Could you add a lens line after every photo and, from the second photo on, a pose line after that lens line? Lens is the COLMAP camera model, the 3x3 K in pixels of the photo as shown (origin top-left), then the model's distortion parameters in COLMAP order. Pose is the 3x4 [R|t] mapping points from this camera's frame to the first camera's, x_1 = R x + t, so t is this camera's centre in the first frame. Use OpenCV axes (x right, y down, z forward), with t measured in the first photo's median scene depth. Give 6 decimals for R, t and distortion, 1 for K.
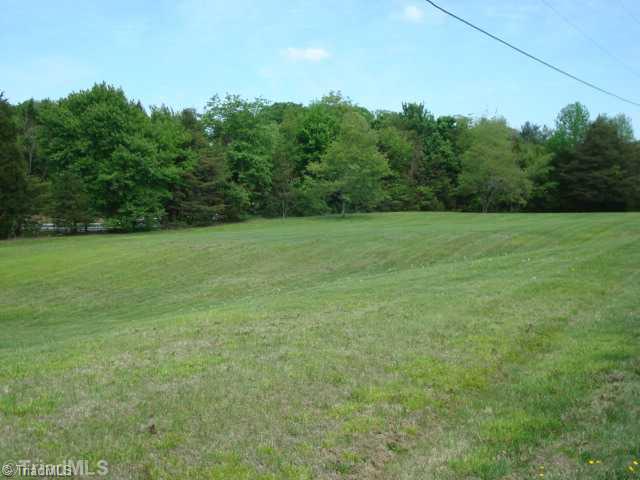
lens RADIAL K [[960.9, 0, 320.0], [0, 960.9, 240.0], [0, 0, 1]] dist [0.137909, -0.543723]
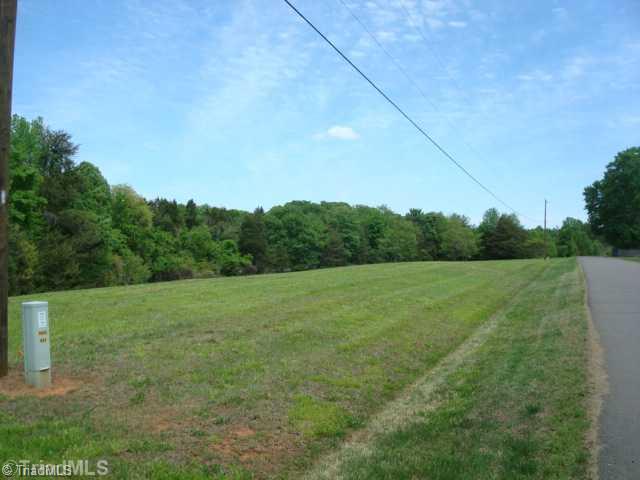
lens RADIAL K [[677.1, 0, 320.0], [0, 677.1, 240.0], [0, 0, 1]] dist [-0.080208, -0.013675]
pose [[0.998576, -0.010611, 0.052280, -0.210437], [0.014412, 0.997237, -0.072878, 0.029479], [-0.051362, 0.073527, 0.995970, -0.474383]]
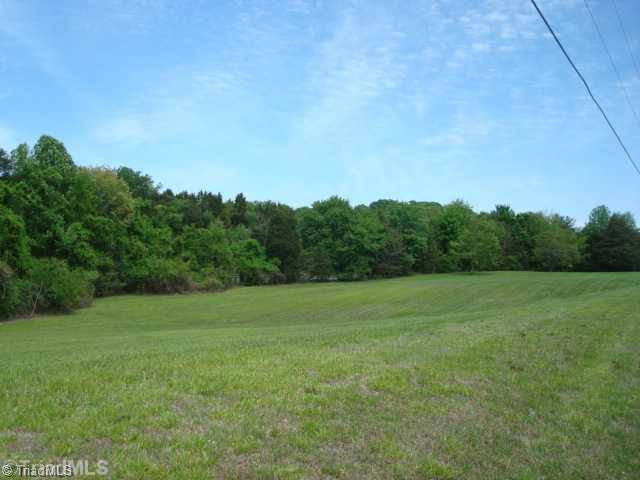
lens RADIAL K [[677.1, 0, 320.0], [0, 677.1, 240.0], [0, 0, 1]] dist [-0.080208, -0.013675]
pose [[0.994862, 0.004685, -0.101135, -0.113742], [-0.012501, 0.996969, -0.076783, 0.011014], [0.100469, 0.077653, 0.991905, -0.192987]]
